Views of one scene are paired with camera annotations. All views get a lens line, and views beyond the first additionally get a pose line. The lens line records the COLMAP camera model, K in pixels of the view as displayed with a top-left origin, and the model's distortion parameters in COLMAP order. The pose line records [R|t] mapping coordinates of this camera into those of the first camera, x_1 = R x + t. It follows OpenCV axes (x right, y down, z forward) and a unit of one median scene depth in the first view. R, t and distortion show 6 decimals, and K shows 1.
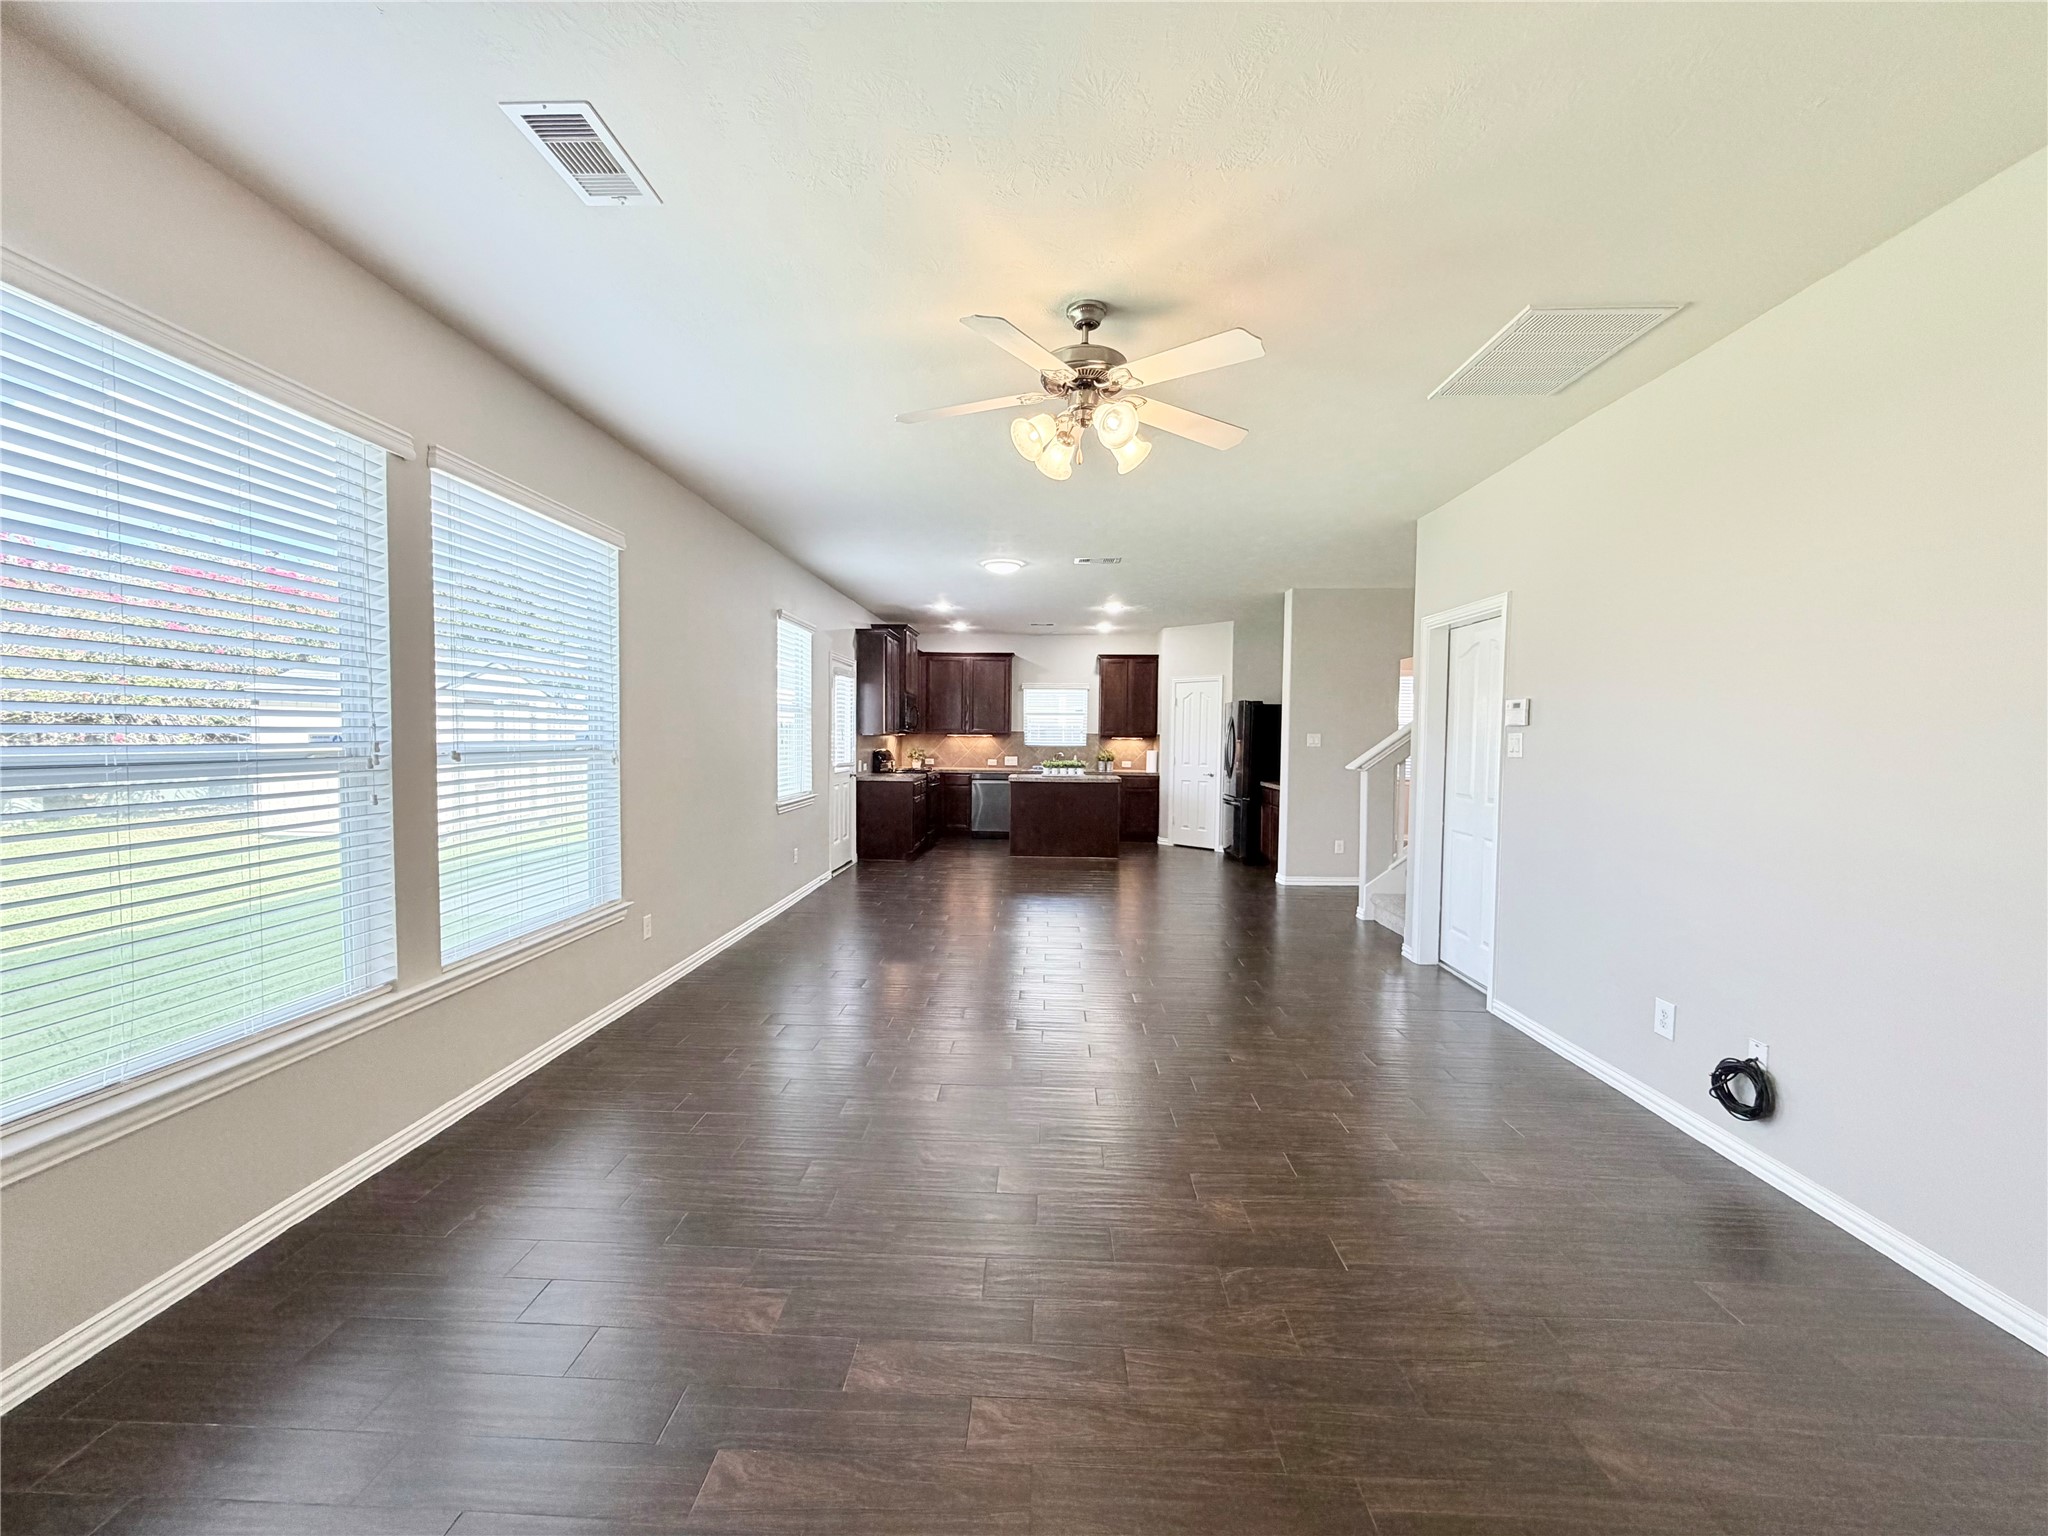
lens RADIAL K [[817.7, 0, 1024.0], [0, 817.7, 768.0], [0, 0, 1]] dist [-0.001701, -0.000074]
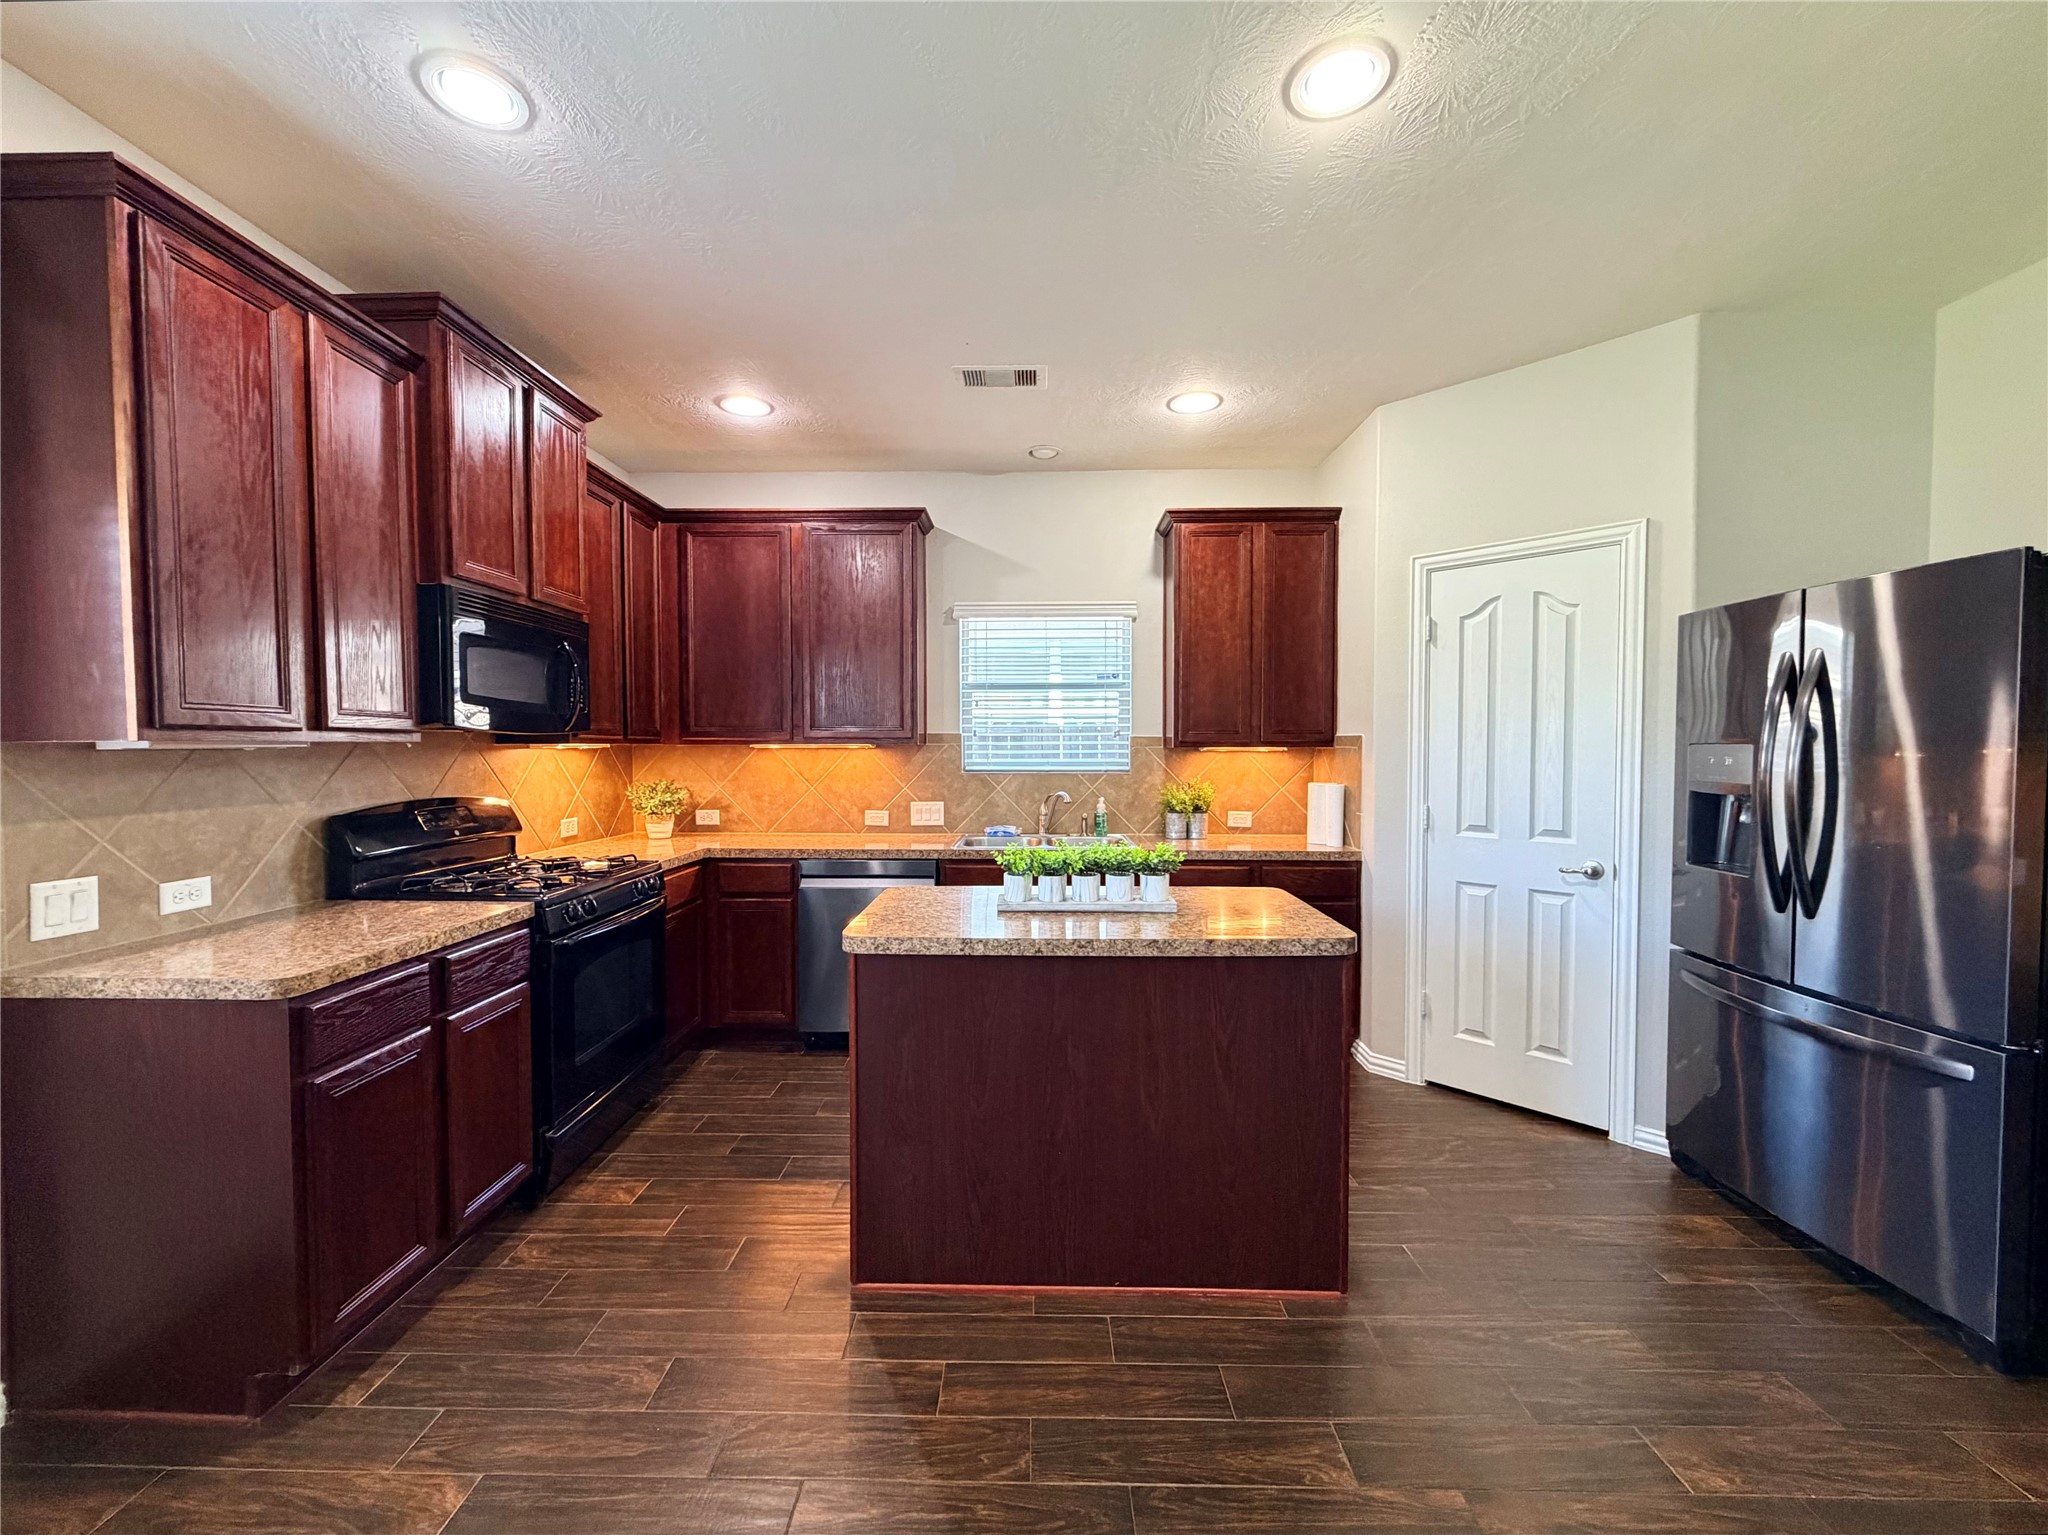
lens RADIAL K [[831.5, 0, 1019.0], [0, 831.5, 768.1], [0, 0, 1]] dist [-0.000701, -0.000220]
pose [[0.999818, -0.011225, 0.015399, 0.023109], [0.011399, 0.999872, -0.011247, -0.028292], [-0.015270, 0.011421, 0.999818, 0.720173]]
